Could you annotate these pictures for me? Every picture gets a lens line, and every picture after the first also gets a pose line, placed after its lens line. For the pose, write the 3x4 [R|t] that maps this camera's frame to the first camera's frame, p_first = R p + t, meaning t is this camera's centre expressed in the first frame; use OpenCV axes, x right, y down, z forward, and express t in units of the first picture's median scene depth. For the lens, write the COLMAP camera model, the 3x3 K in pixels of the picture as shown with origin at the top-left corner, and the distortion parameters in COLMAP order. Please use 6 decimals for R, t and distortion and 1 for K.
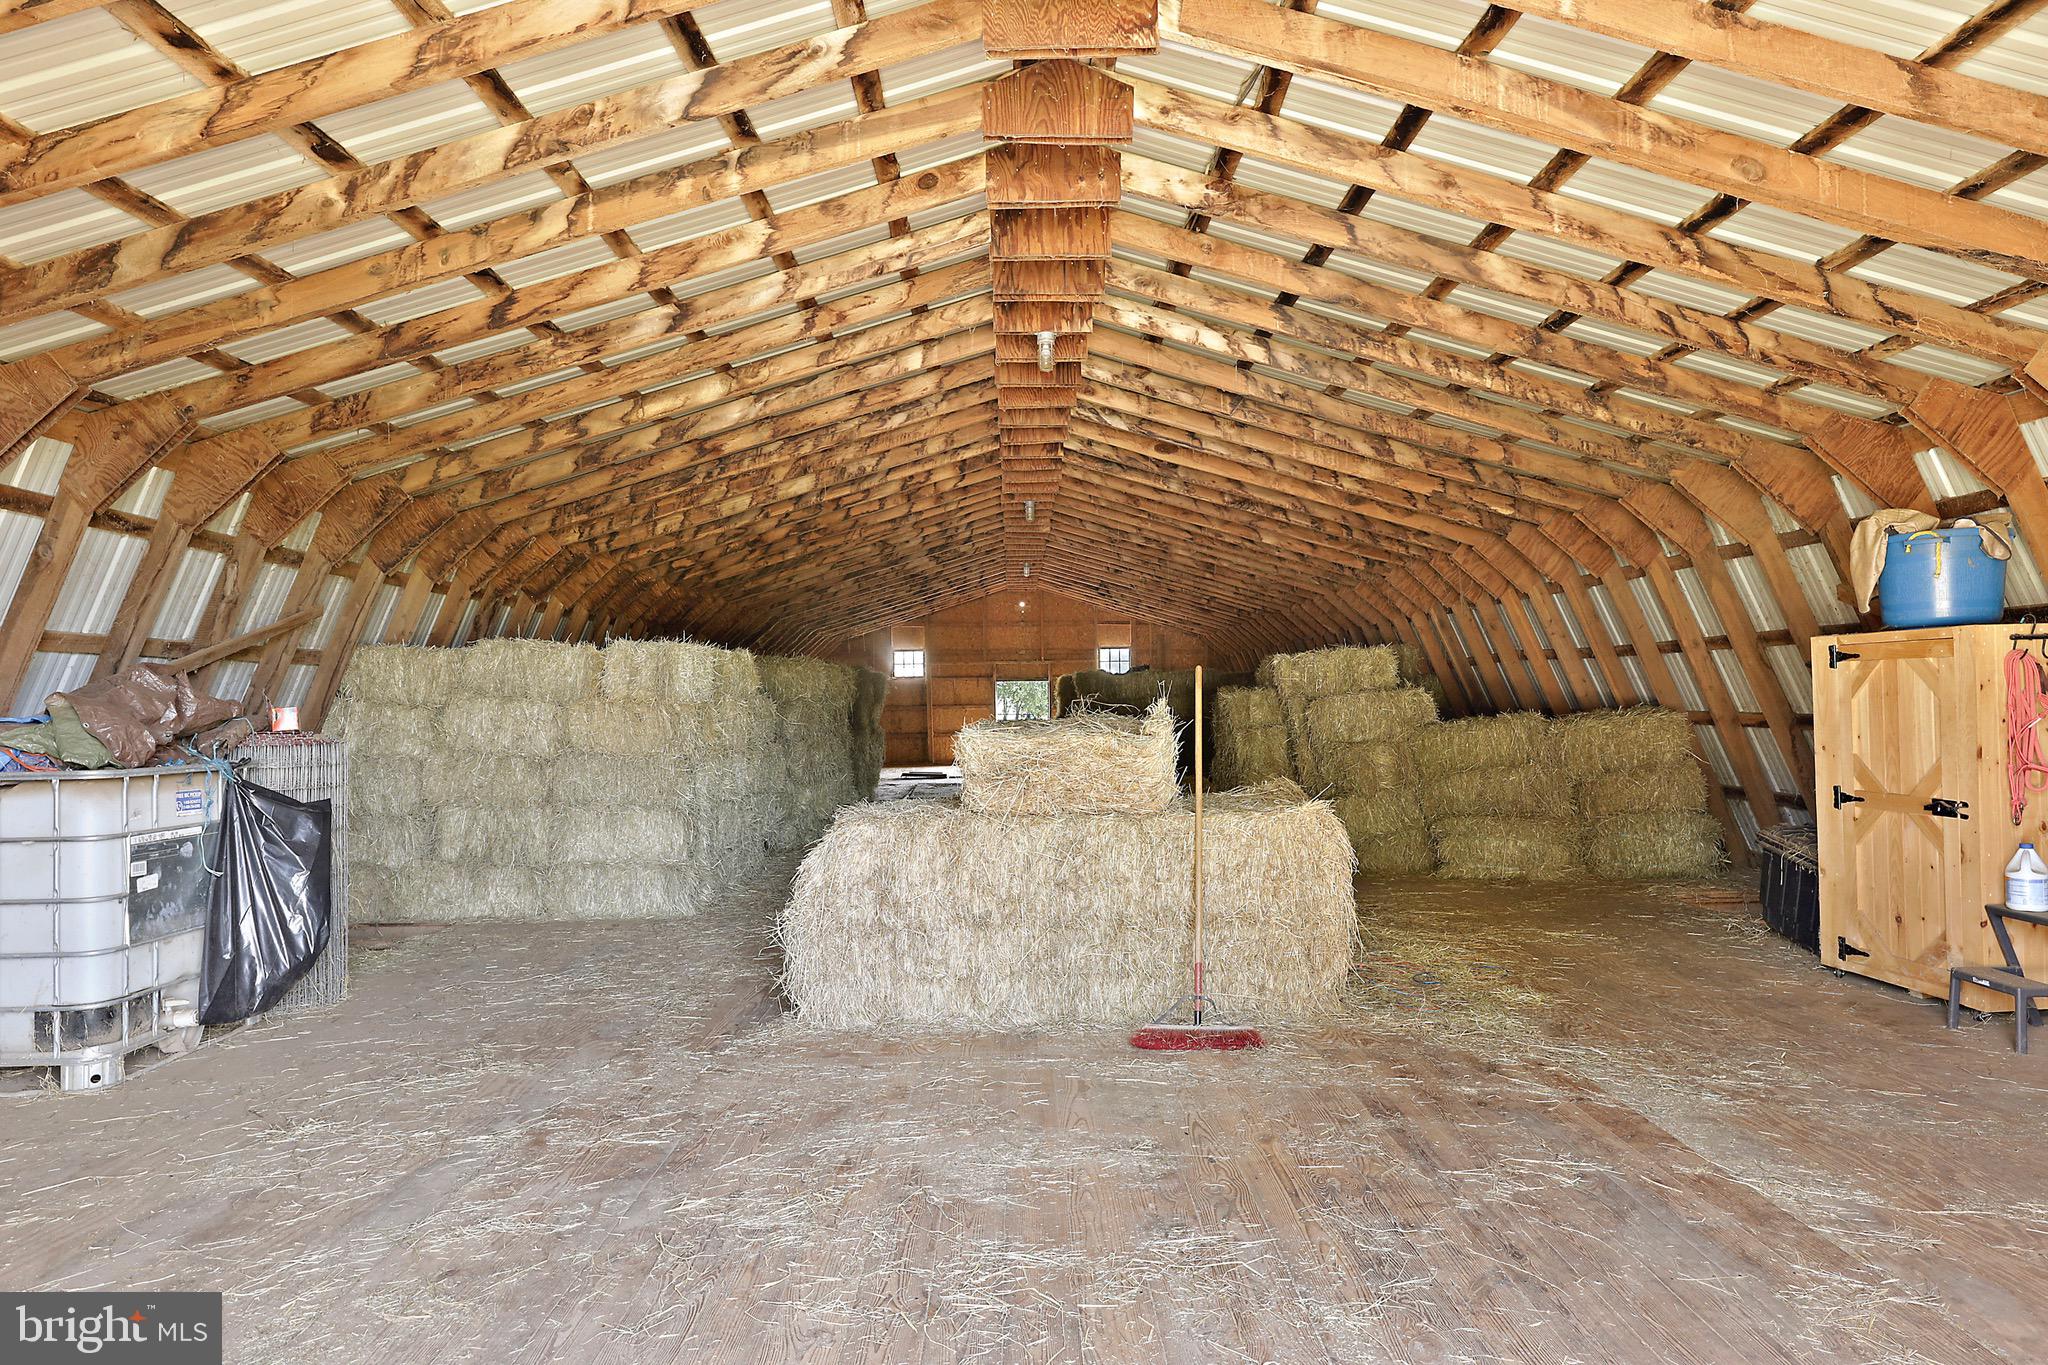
lens RADIAL K [[1183.9, 0, 1024.0], [0, 1183.9, 682.5], [0, 0, 1]] dist [0.000080, -0.000005]
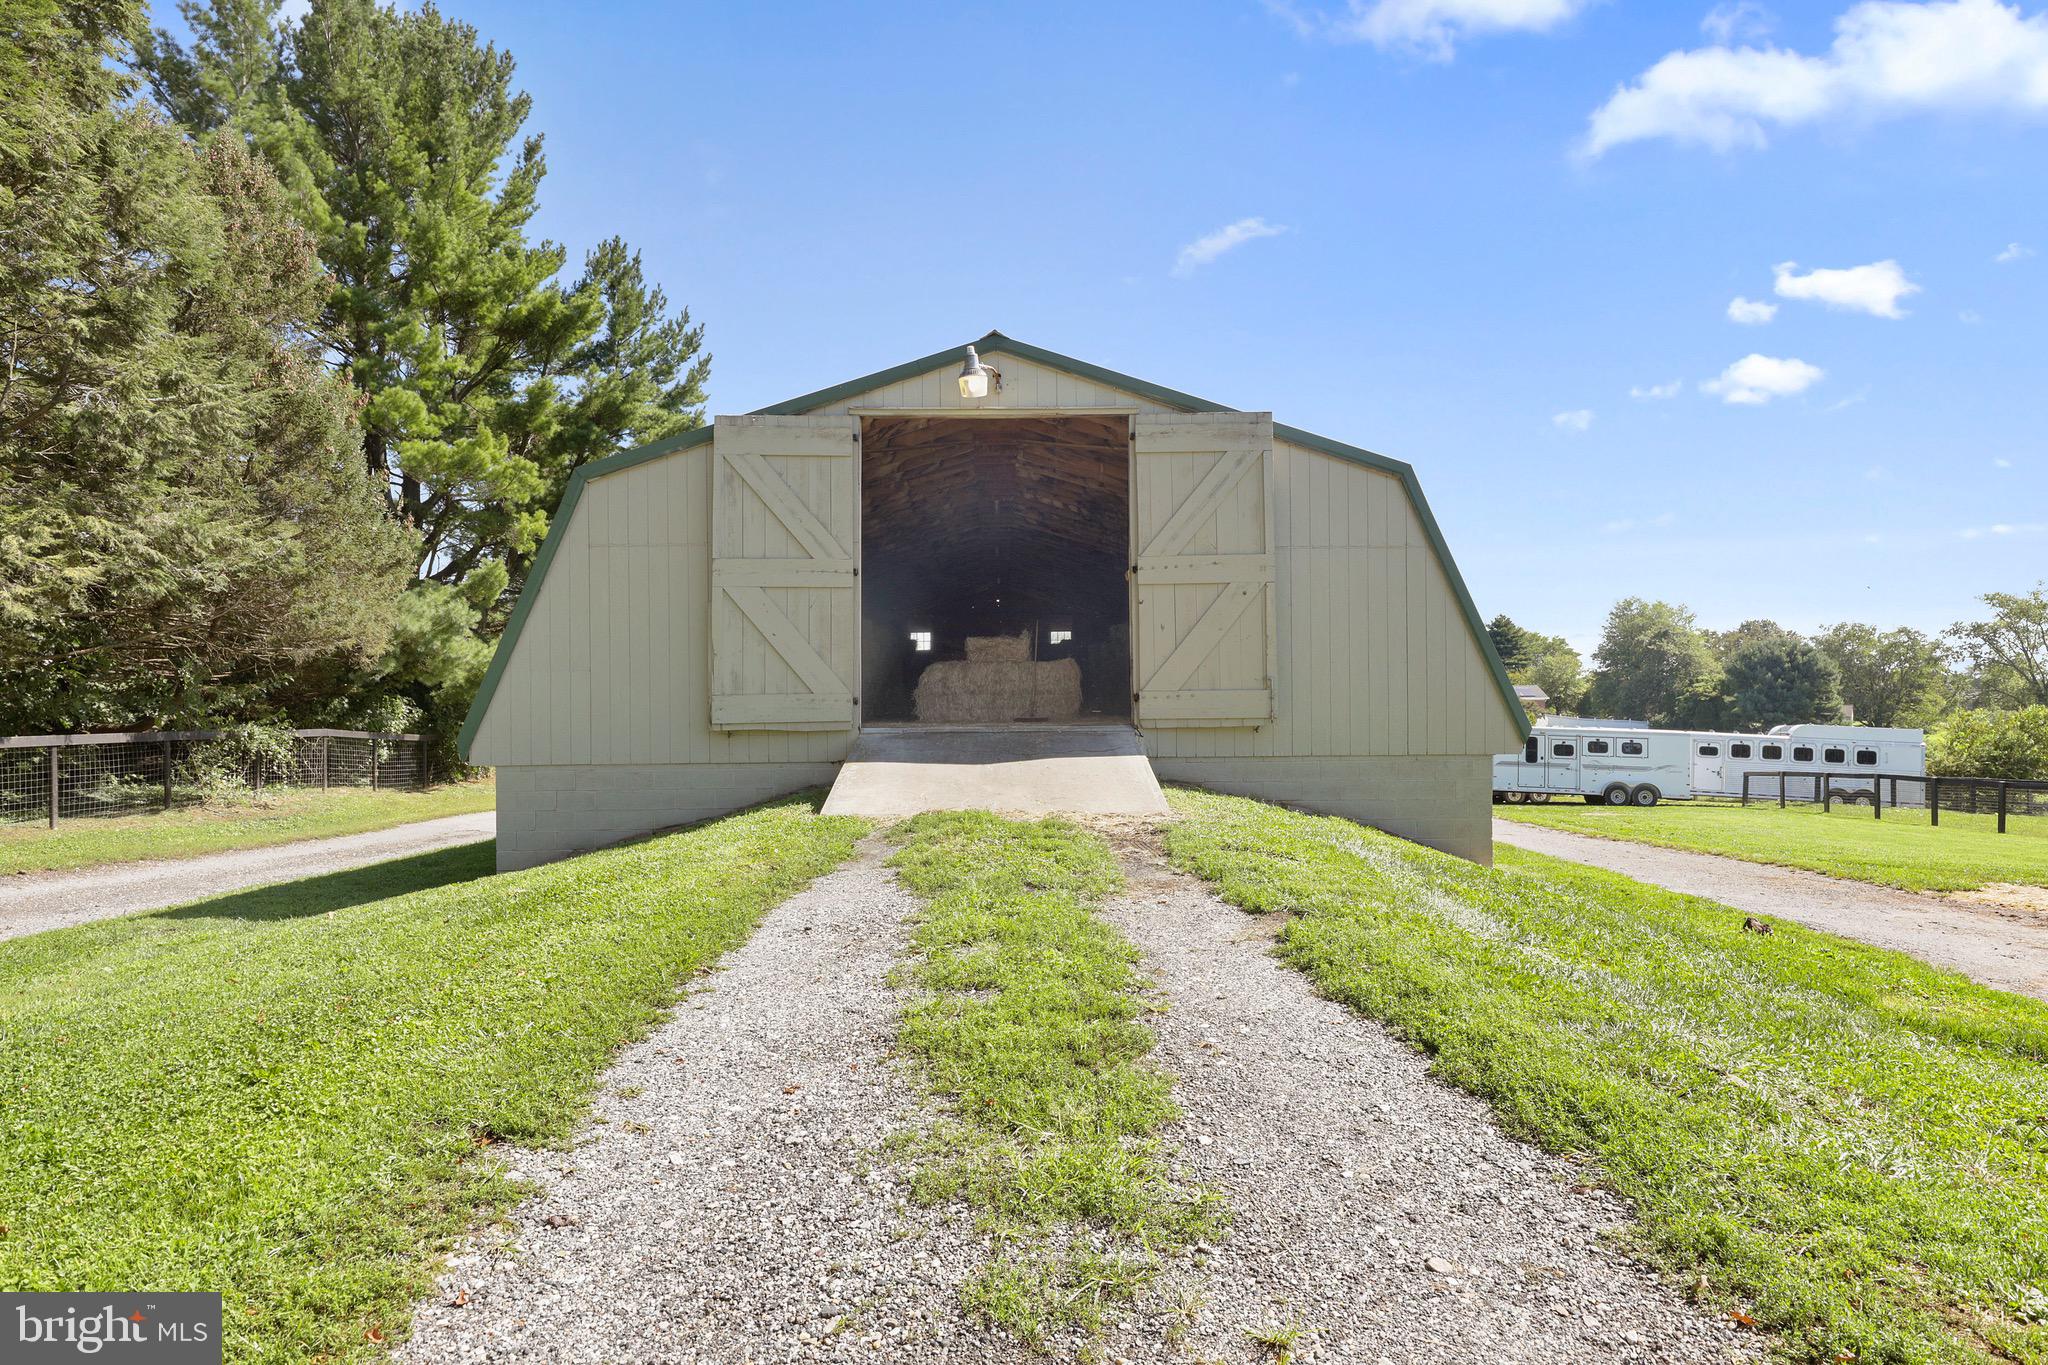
lens RADIAL K [[1183.9, 0, 1024.0], [0, 1183.9, 682.5], [0, 0, 1]] dist [0.000080, -0.000005]
pose [[0.999877, 0.008211, -0.013327, 0.159784], [-0.008296, 0.999946, -0.006317, 0.193016], [0.013275, 0.006427, 0.999891, -2.460570]]
